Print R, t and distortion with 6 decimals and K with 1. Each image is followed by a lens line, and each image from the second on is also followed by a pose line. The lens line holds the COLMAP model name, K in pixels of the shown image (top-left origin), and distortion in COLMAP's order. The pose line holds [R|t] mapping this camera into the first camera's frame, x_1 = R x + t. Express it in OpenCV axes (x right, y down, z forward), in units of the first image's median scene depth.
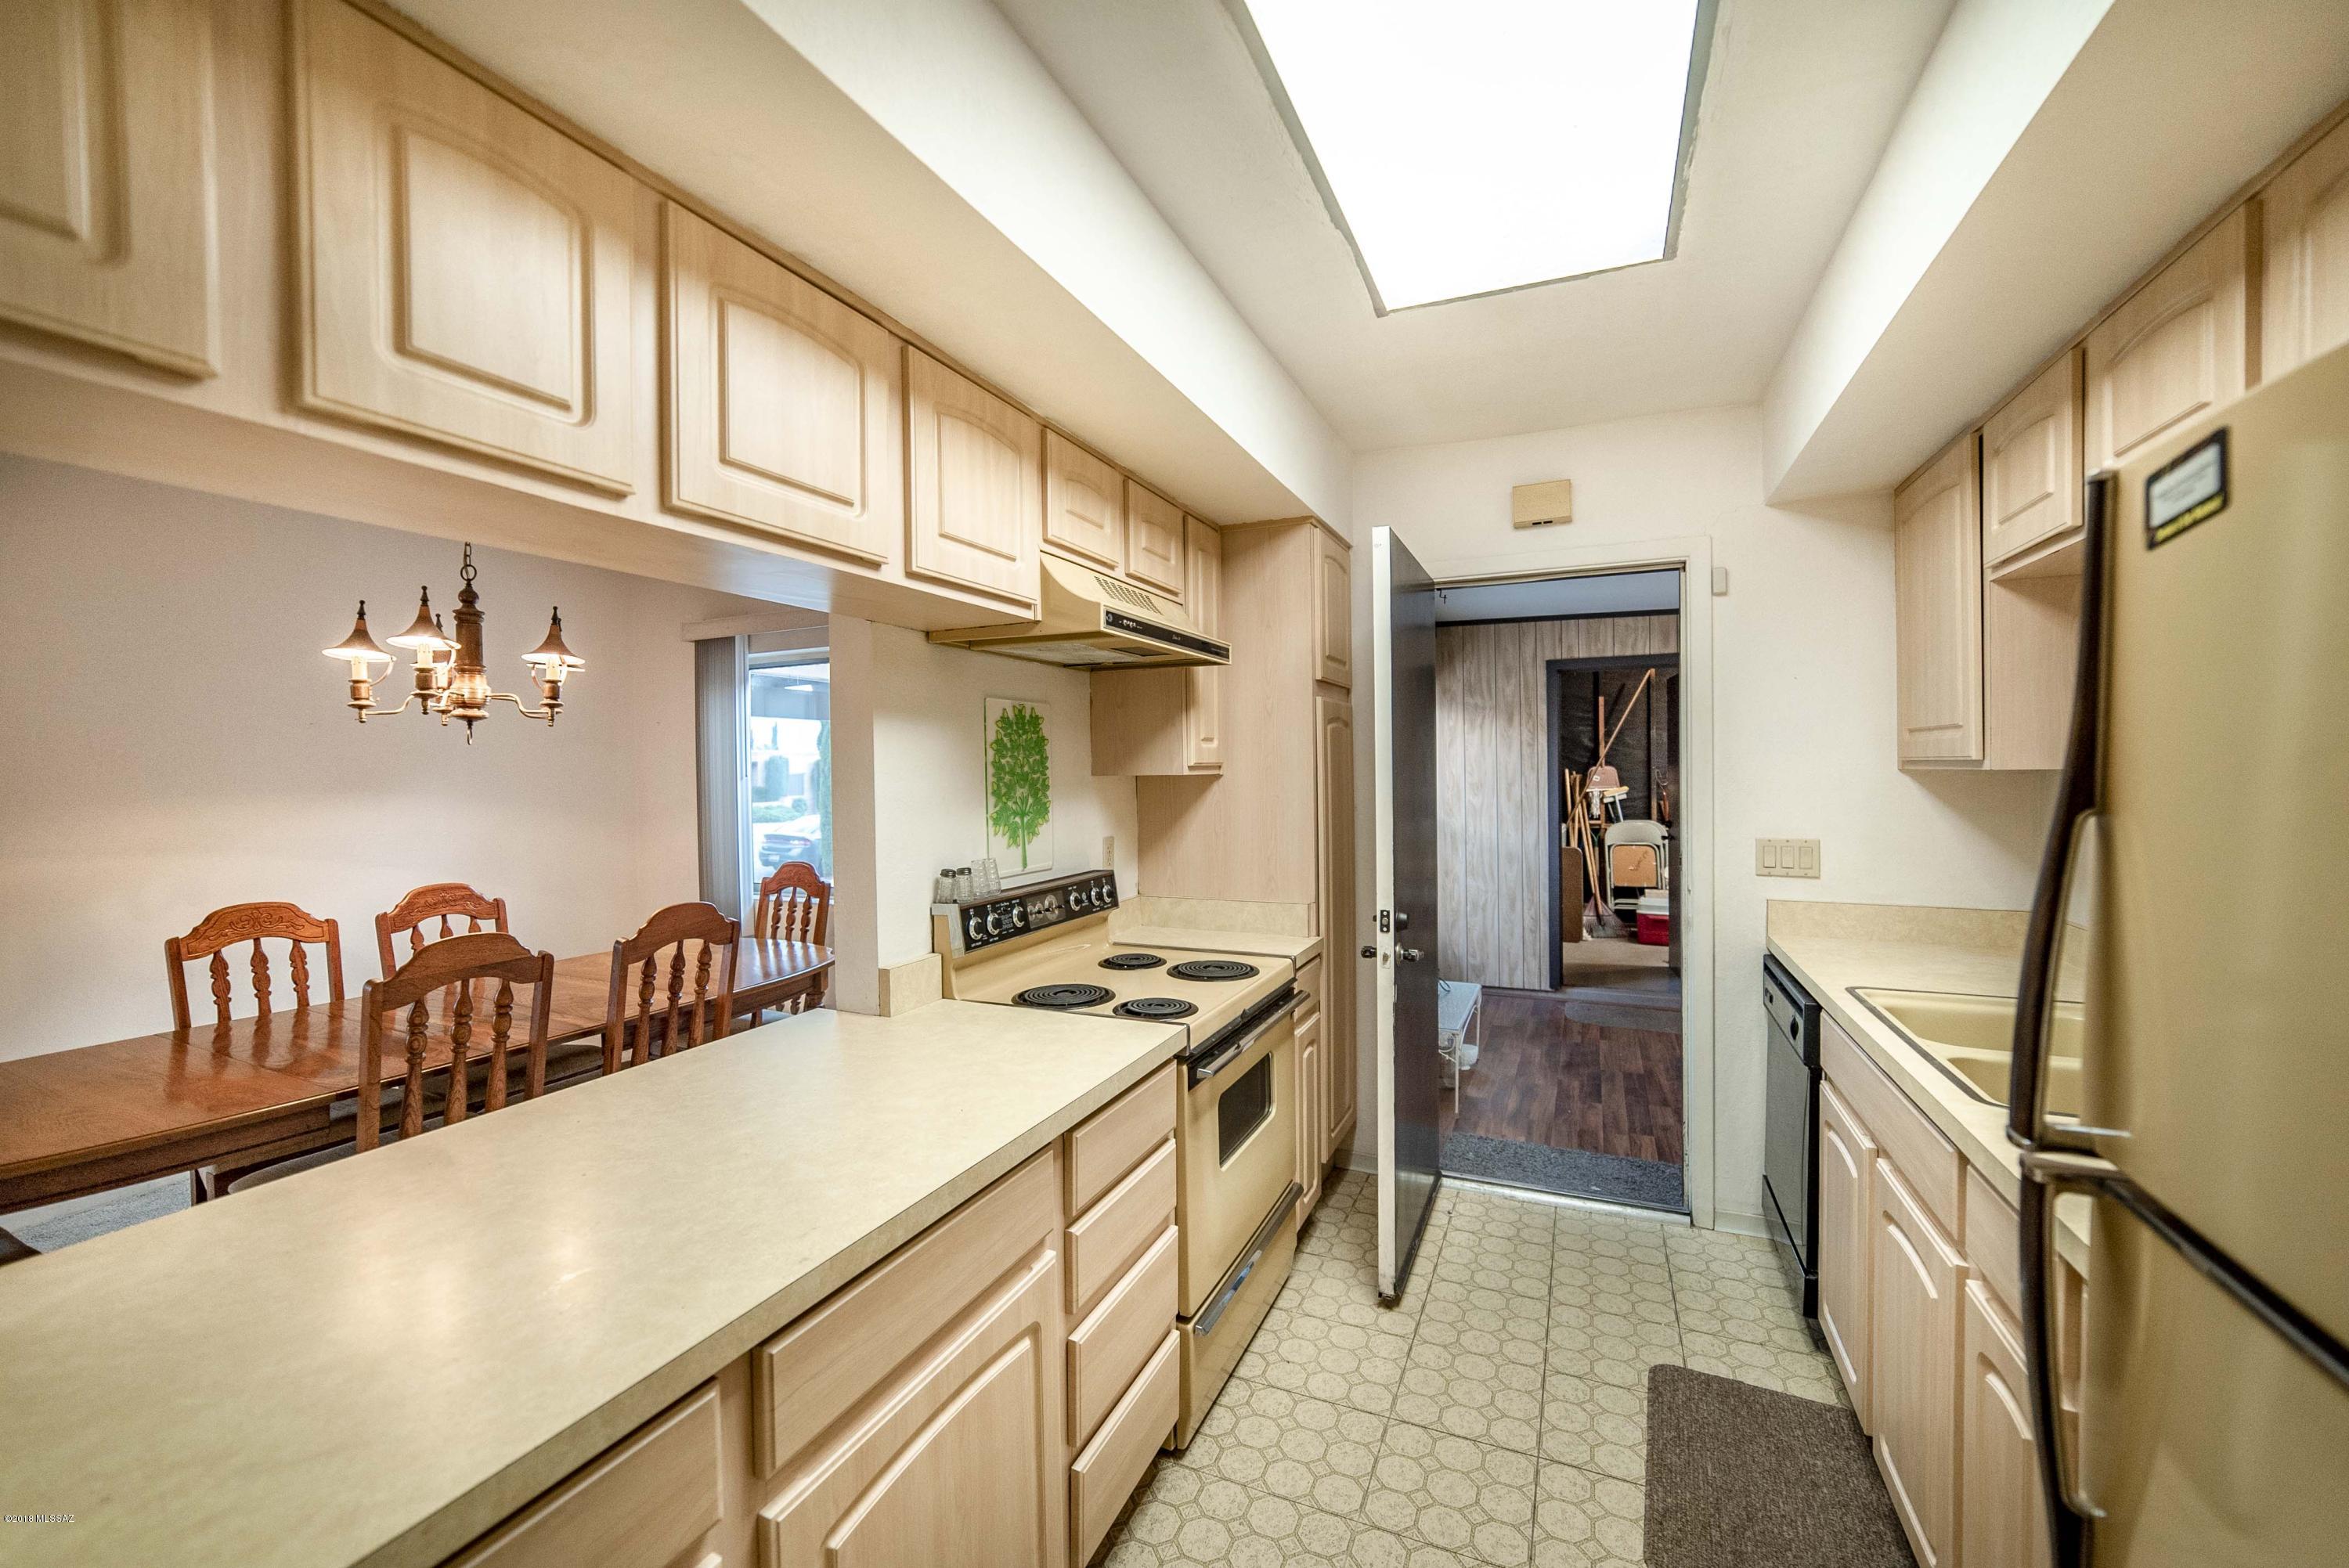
lens RADIAL K [[923.2, 0, 1163.4], [0, 923.2, 785.9], [0, 0, 1]] dist [-0.014573, 0.006524]
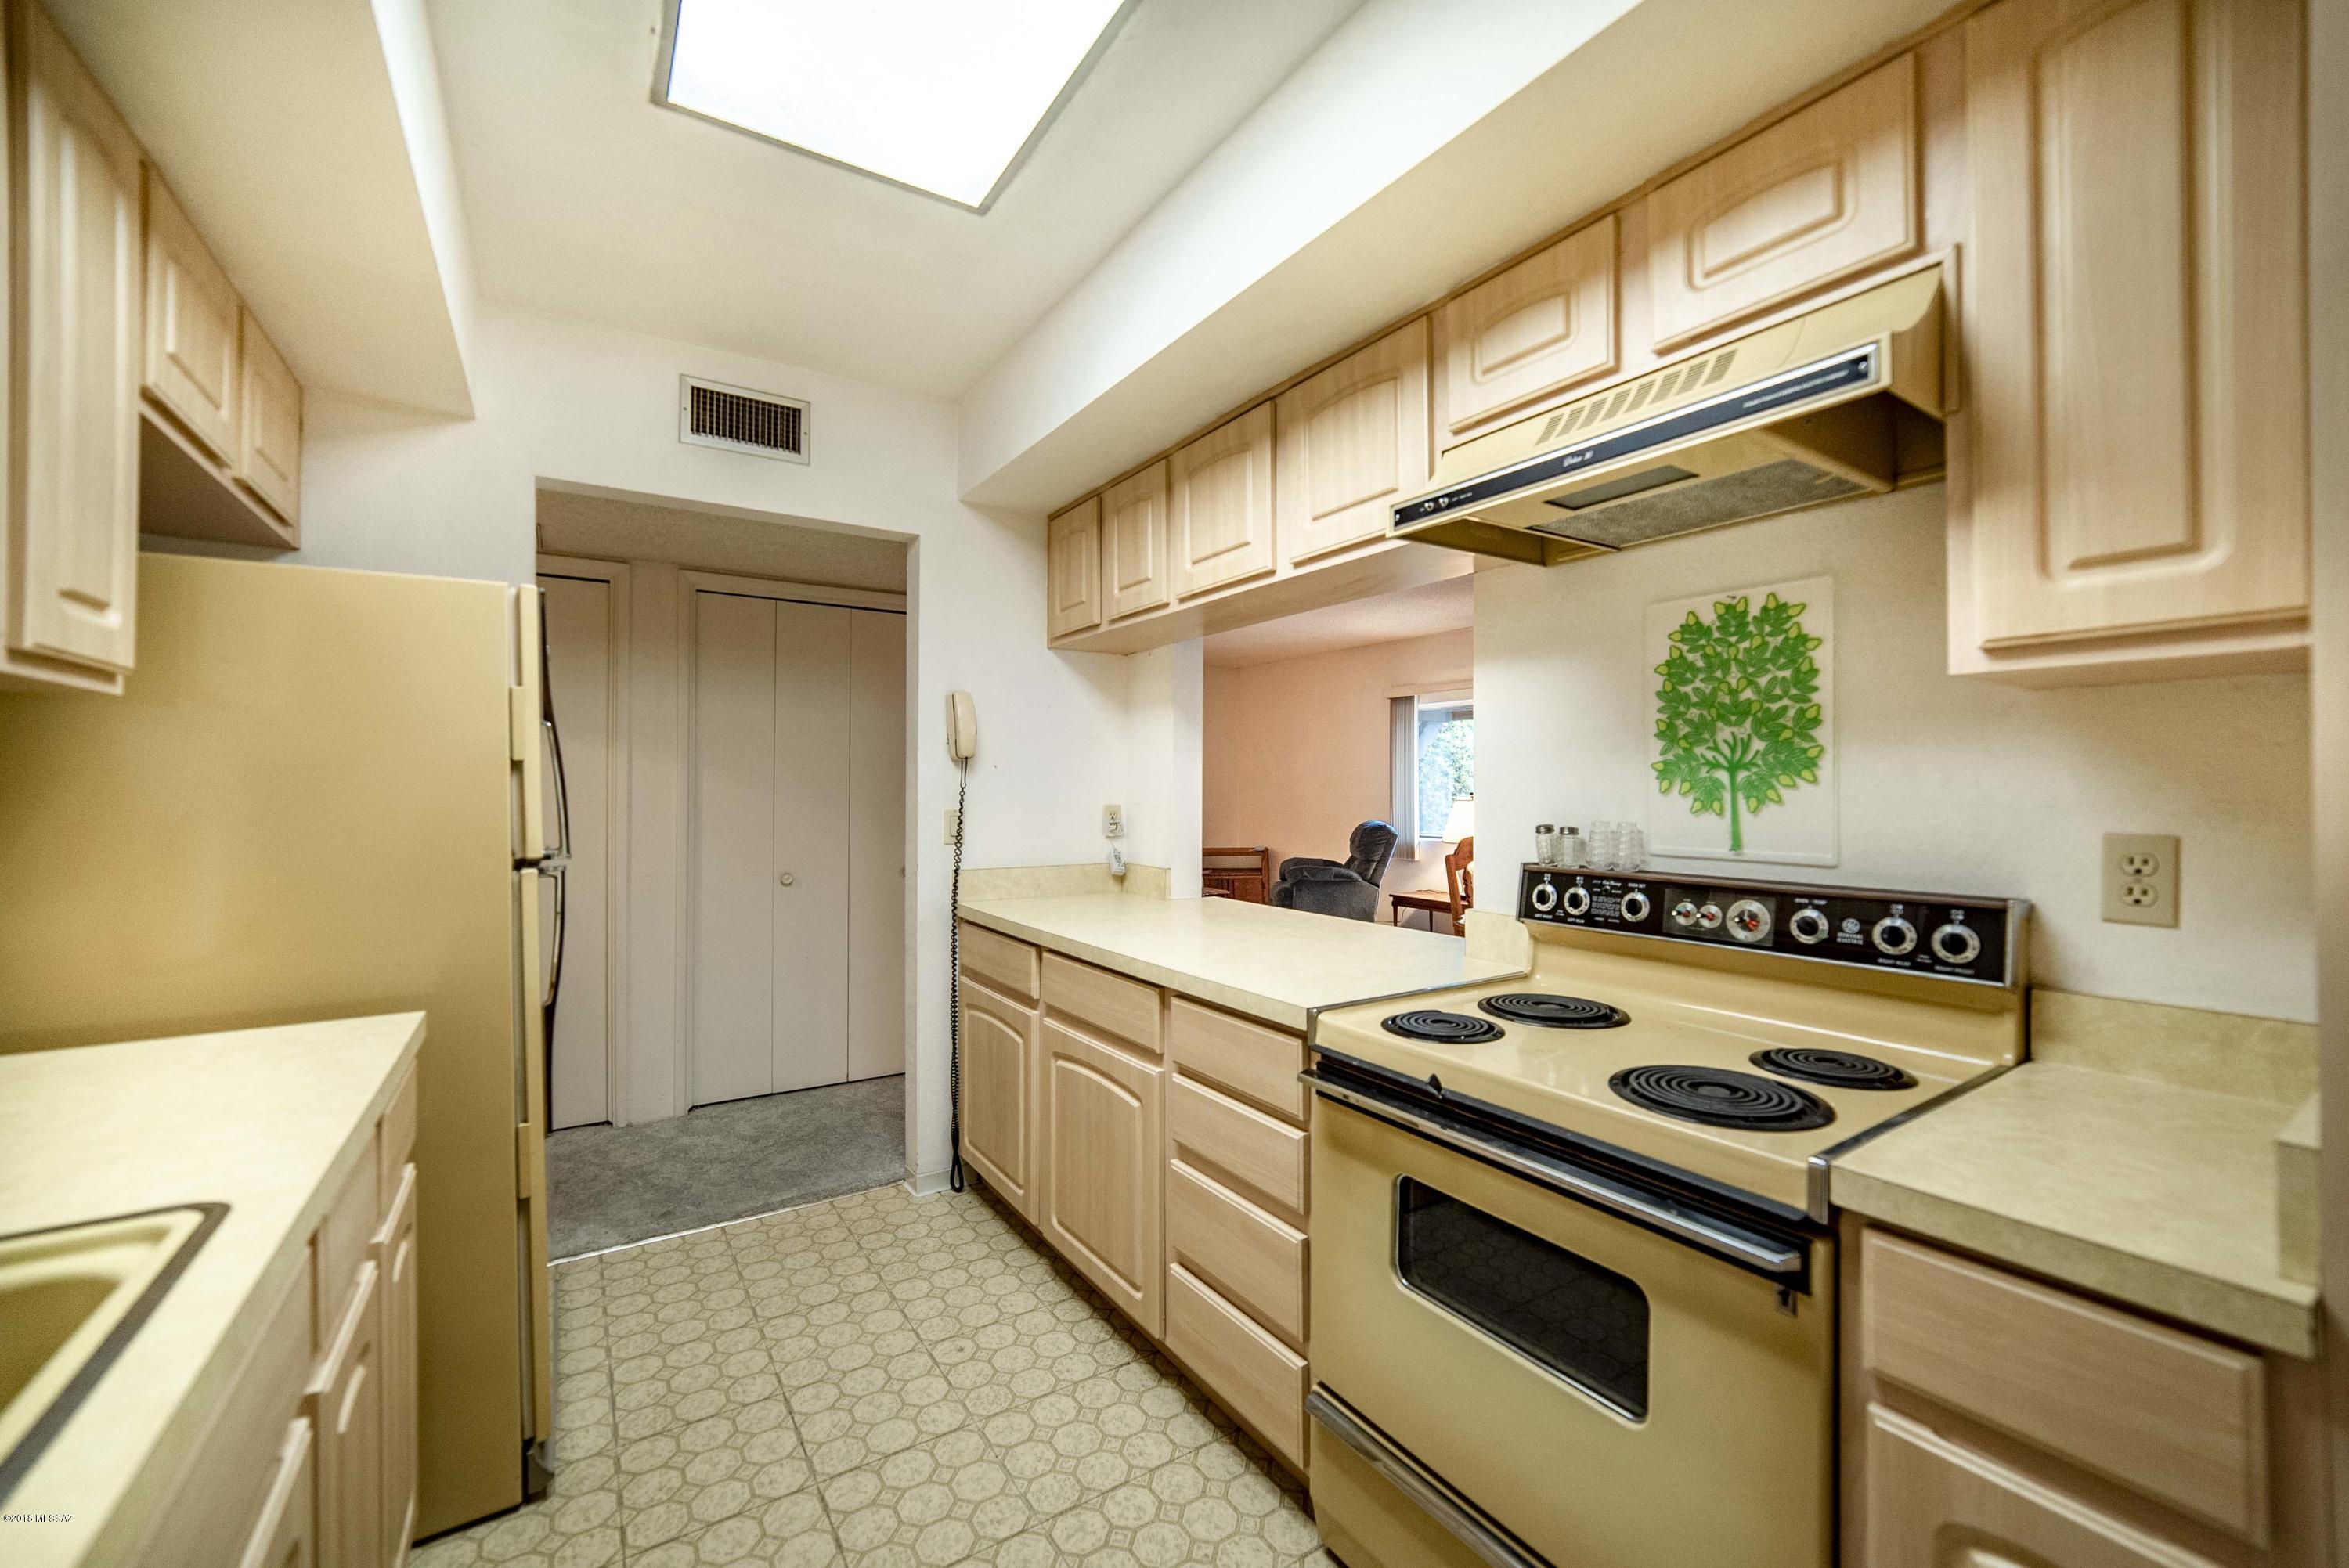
lens RADIAL K [[923.2, 0, 1179.6], [0, 923.2, 781.3], [0, 0, 1]] dist [-0.014573, 0.006524]
pose [[-0.518362, 0.007482, -0.855128, 0.602306], [-0.009699, 0.999846, 0.014627, 0.035582], [0.855106, 0.015876, -0.518210, 1.014287]]
